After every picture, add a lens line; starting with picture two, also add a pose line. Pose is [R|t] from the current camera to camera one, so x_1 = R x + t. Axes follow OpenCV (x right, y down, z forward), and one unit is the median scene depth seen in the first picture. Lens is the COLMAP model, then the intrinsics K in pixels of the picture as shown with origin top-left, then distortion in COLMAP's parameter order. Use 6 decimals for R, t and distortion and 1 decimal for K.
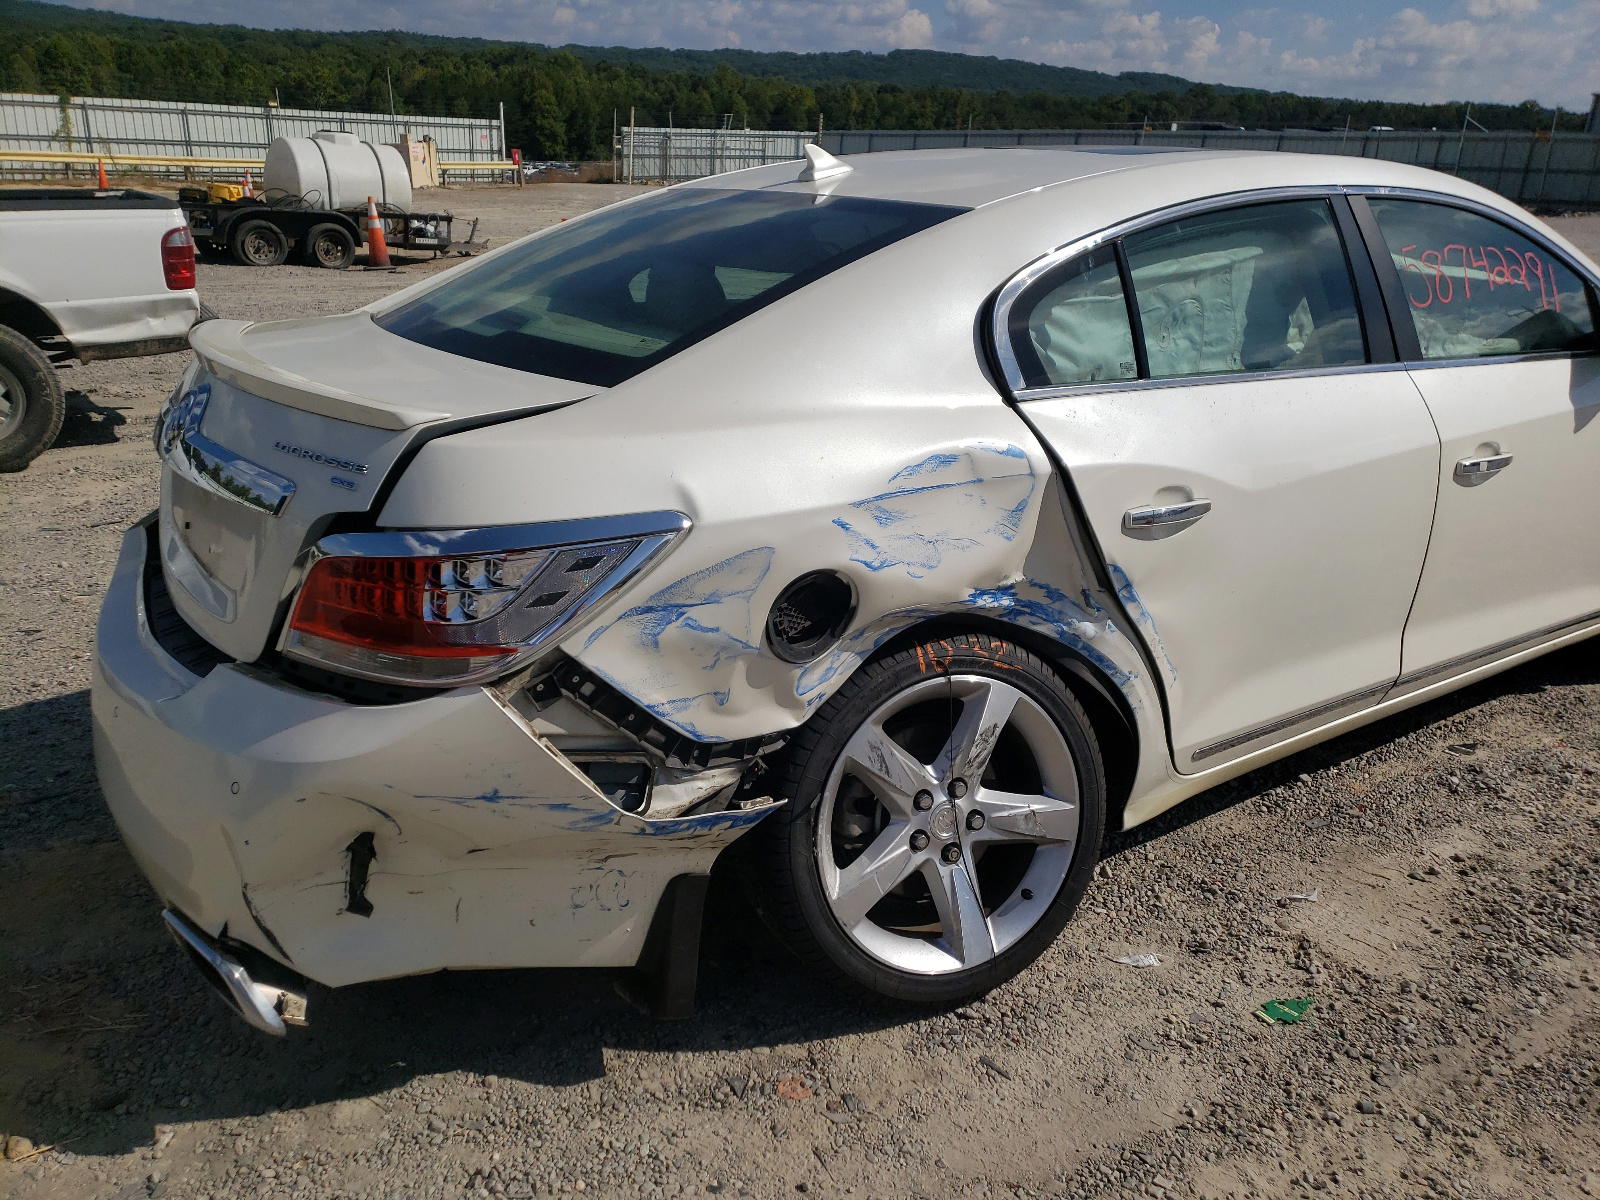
lens RADIAL K [[1202.2, 0, 1052.5], [0, 1202.2, 507.3], [0, 0, 1]] dist [0.071239, -0.051457]
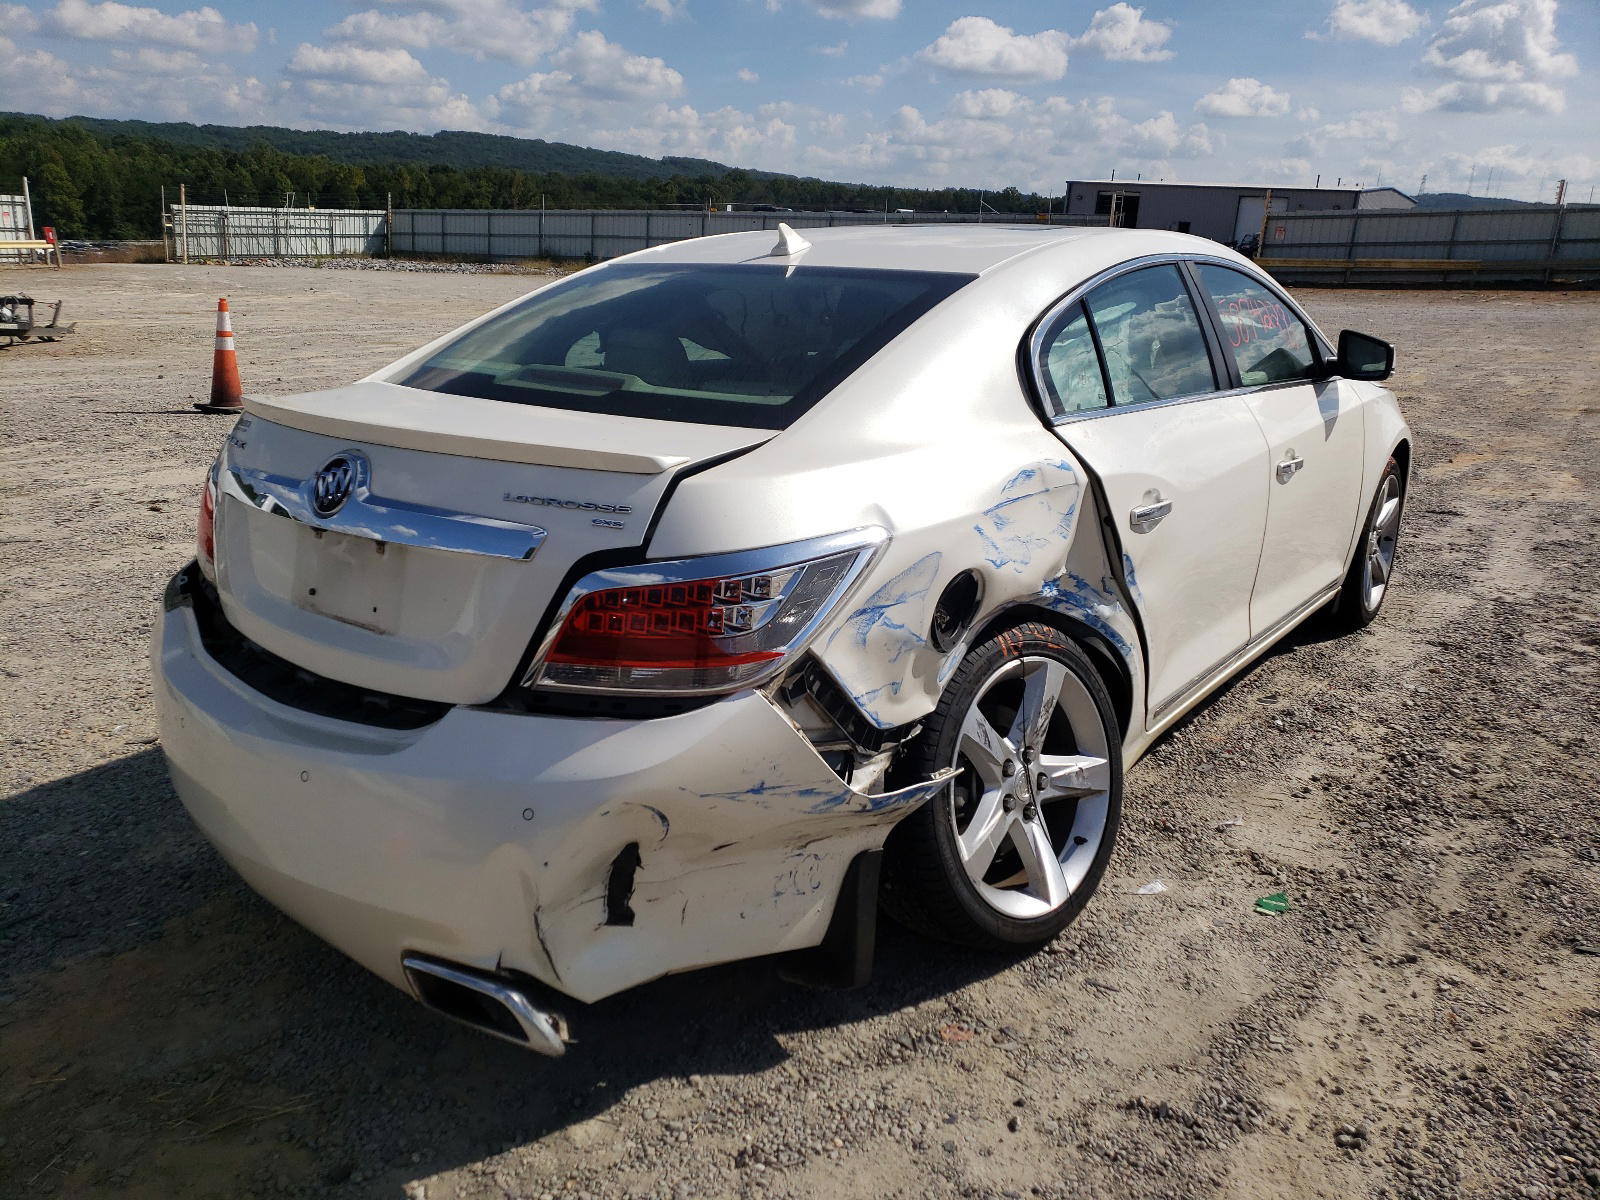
lens RADIAL K [[1220.3, 0, 802.8], [0, 1220.3, 471.7], [0, 0, 1]] dist [0.052148, -0.004278]
pose [[0.950166, -0.060386, 0.305841, -0.630550], [0.088328, 0.993005, -0.078348, 0.031996], [-0.298971, 0.101457, 0.948854, -0.096482]]
